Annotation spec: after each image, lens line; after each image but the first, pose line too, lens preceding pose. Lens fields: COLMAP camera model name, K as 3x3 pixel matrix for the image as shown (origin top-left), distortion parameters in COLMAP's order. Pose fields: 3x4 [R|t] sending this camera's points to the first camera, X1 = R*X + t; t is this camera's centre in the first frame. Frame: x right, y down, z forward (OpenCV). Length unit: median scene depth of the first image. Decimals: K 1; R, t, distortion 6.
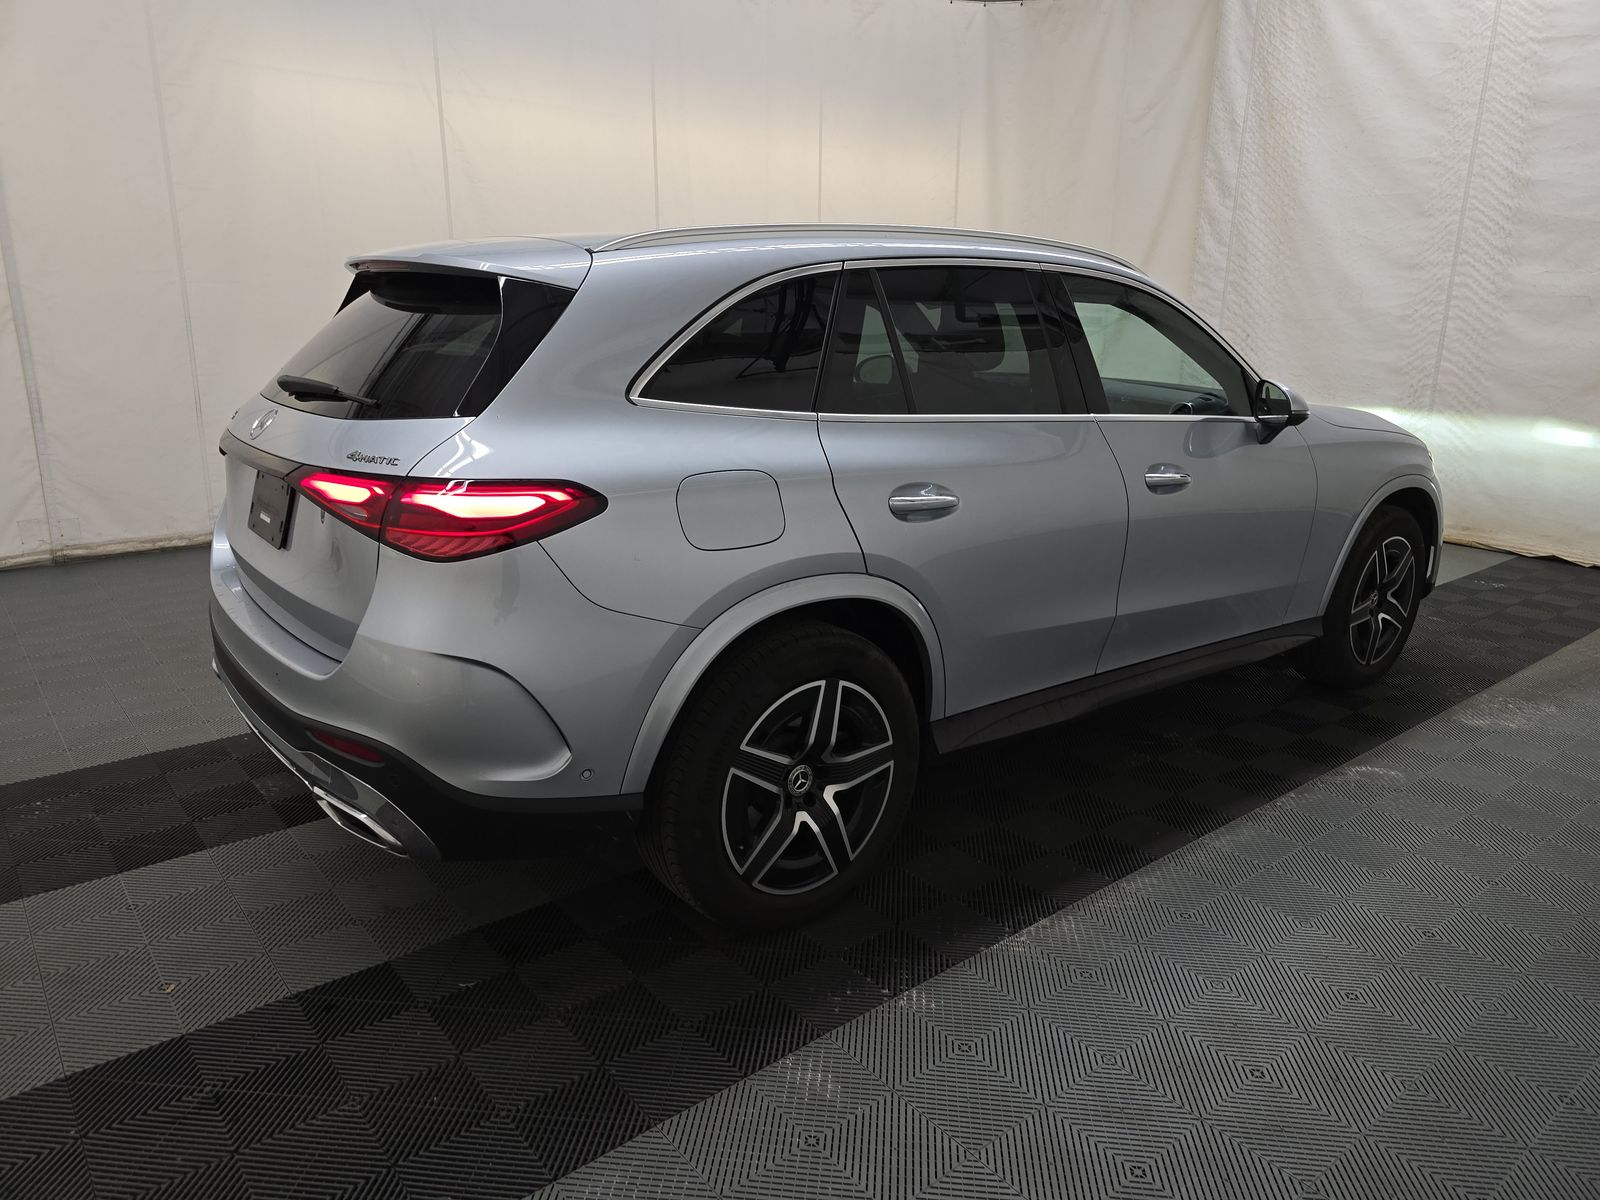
lens RADIAL K [[1070.8, 0, 801.0], [0, 1070.8, 601.6], [0, 0, 1]] dist [0.031815, -0.027000]
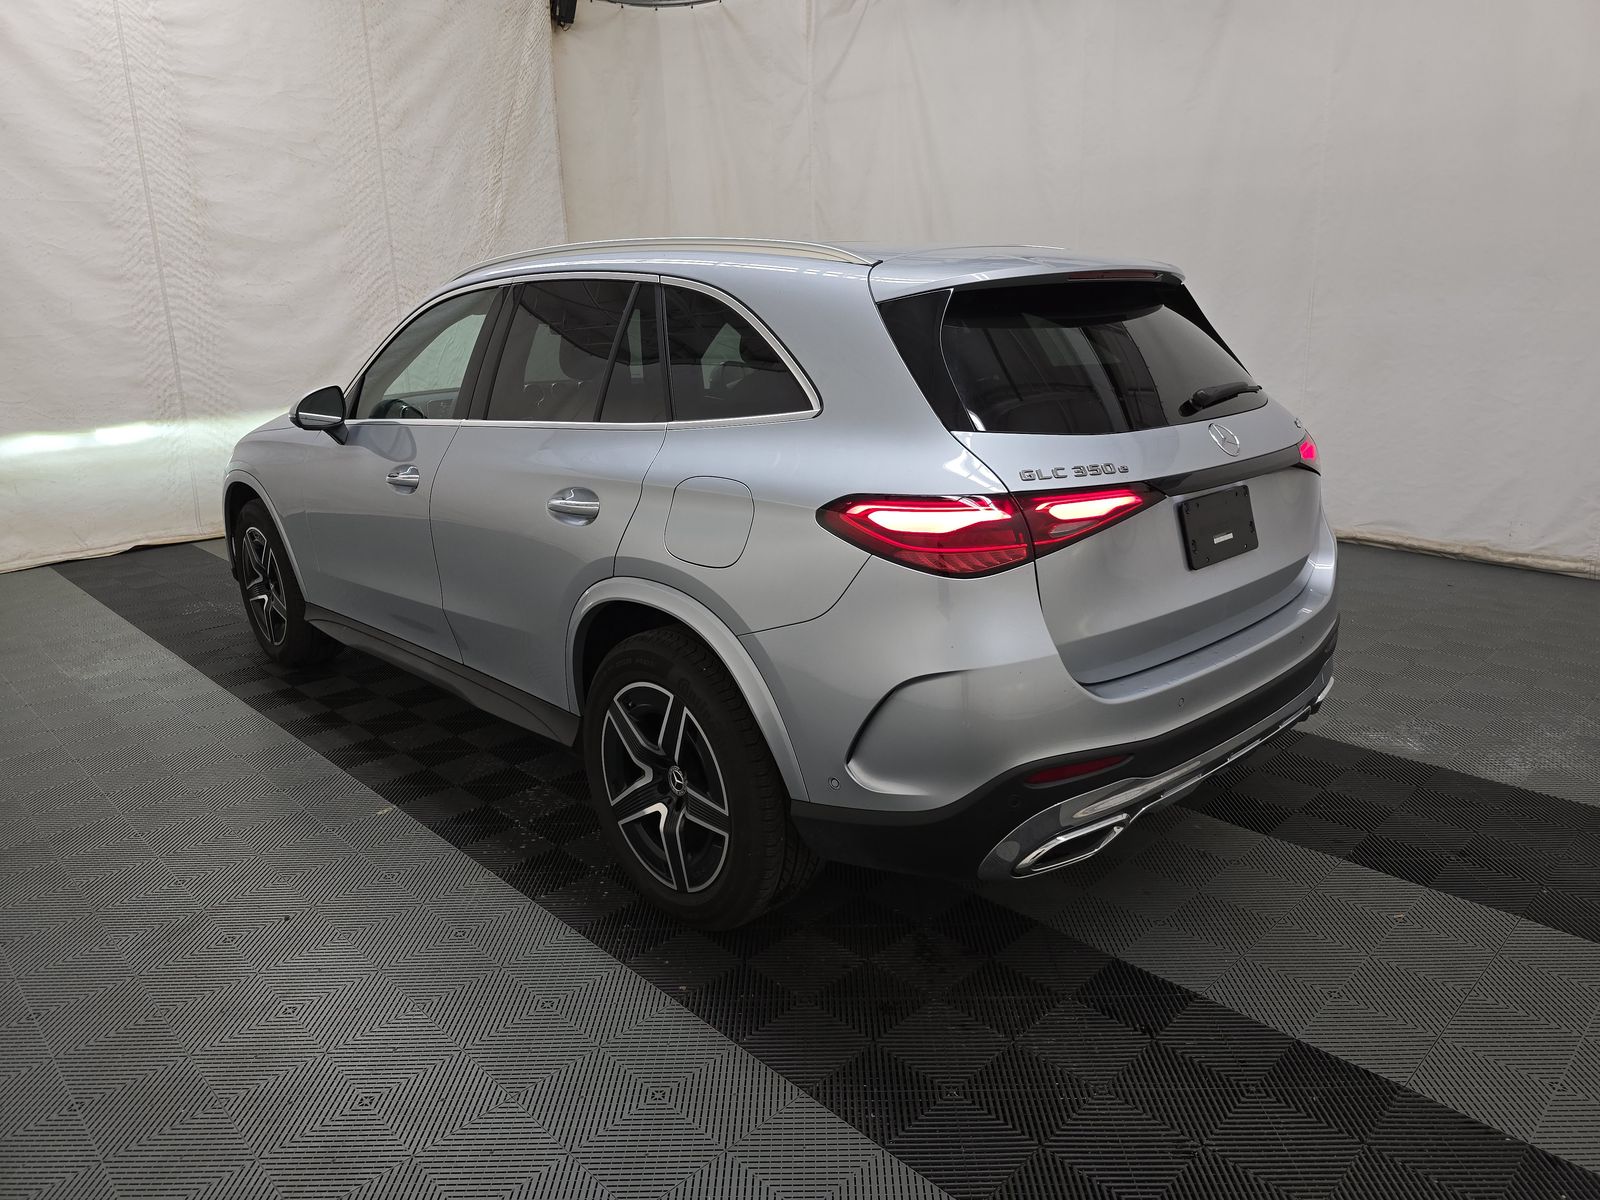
lens RADIAL K [[1070.8, 0, 803.8], [0, 1070.8, 599.3], [0, 0, 1]] dist [0.031815, -0.027000]
pose [[-0.084197, -0.277690, 0.956974, -0.520380], [0.288771, 0.912372, 0.290154, -0.153799], [-0.953689, 0.300776, 0.003370, 0.506956]]
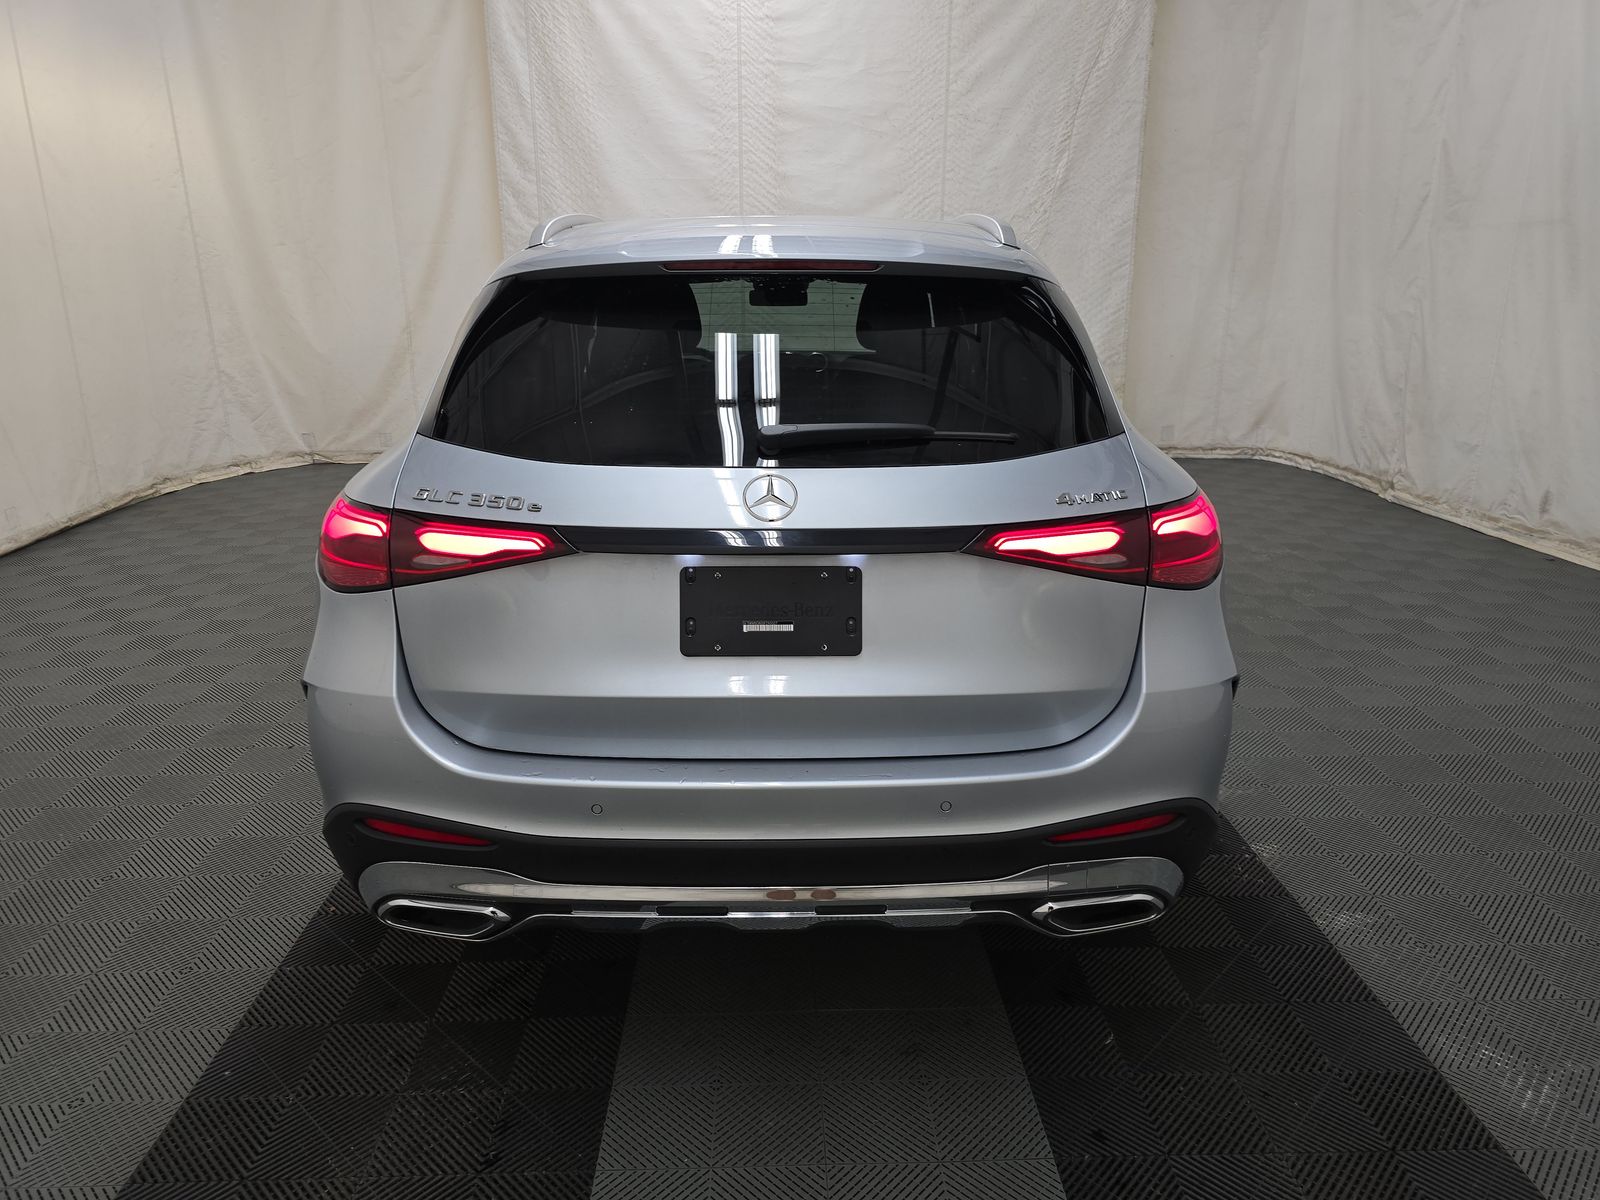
lens RADIAL K [[1070.8, 0, 799.9], [0, 1070.8, 602.5], [0, 0, 1]] dist [0.031815, -0.027000]
pose [[0.612113, -0.249171, 0.750487, -0.376275], [0.223435, 0.964884, 0.138116, -0.069553], [-0.758548, 0.083143, 0.646291, 0.195214]]
